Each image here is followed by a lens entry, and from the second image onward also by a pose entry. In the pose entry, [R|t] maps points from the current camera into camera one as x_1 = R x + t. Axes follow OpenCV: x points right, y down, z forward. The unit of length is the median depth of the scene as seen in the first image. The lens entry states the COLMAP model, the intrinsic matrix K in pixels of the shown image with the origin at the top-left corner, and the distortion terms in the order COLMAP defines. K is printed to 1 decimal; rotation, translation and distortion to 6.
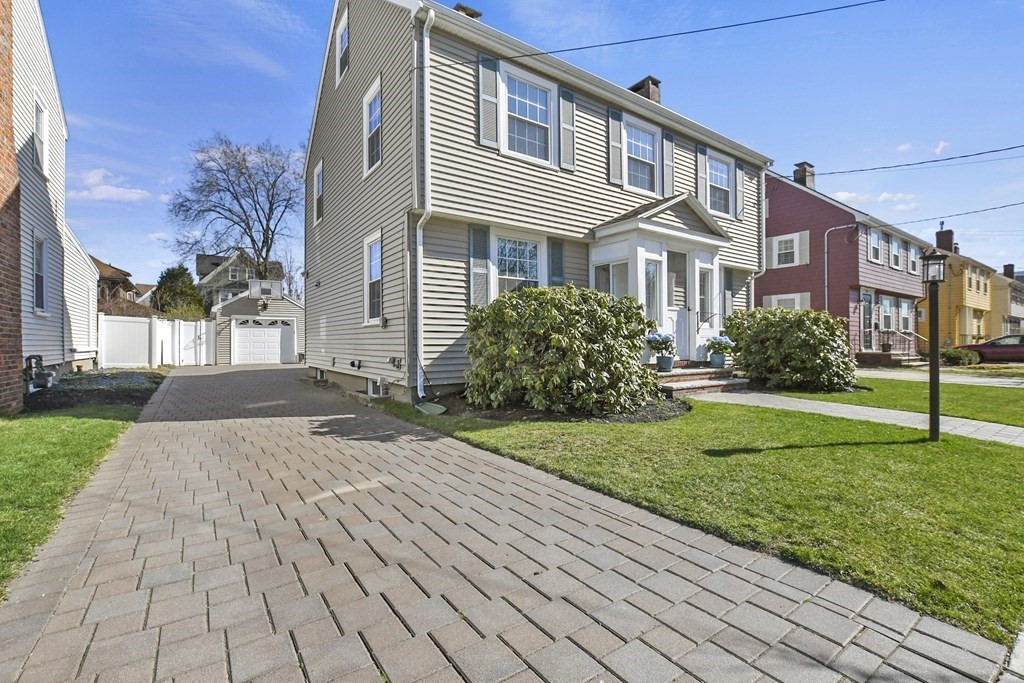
lens RADIAL K [[450.6, 0, 512.0], [0, 450.6, 341.5], [0, 0, 1]] dist [0.023555, -0.000014]
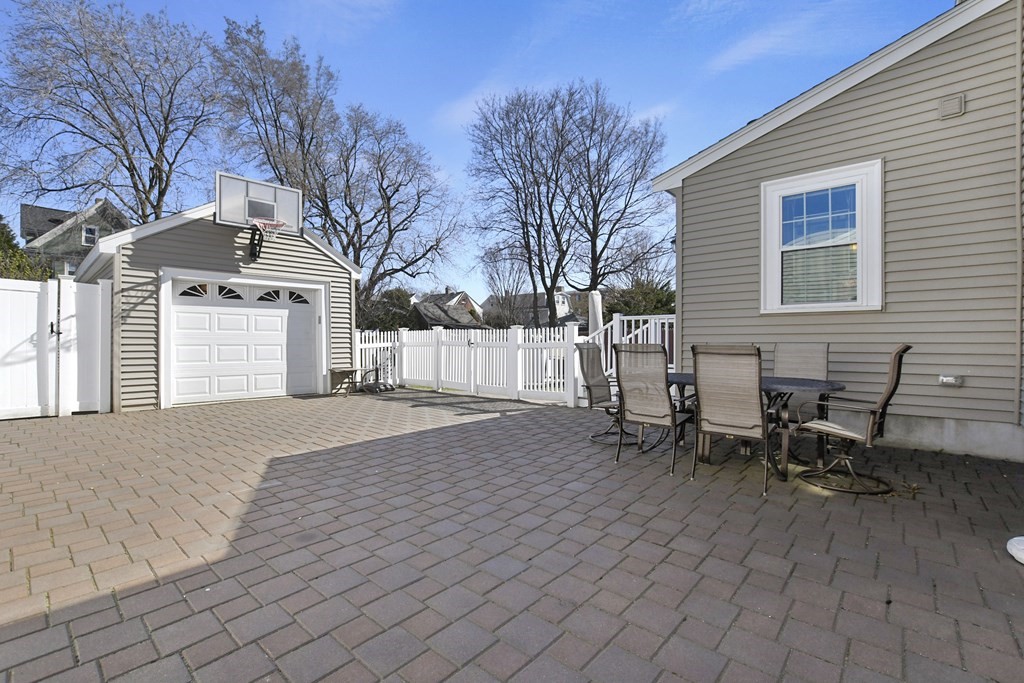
lens RADIAL K [[451.3, 0, 512.0], [0, 451.3, 341.5], [0, 0, 1]] dist [0.000196, -0.000035]
pose [[0.973845, 0.006621, 0.227117, -0.375811], [-0.007091, 0.999974, 0.001252, -0.002005], [-0.227103, -0.002830, 0.973867, 0.519190]]
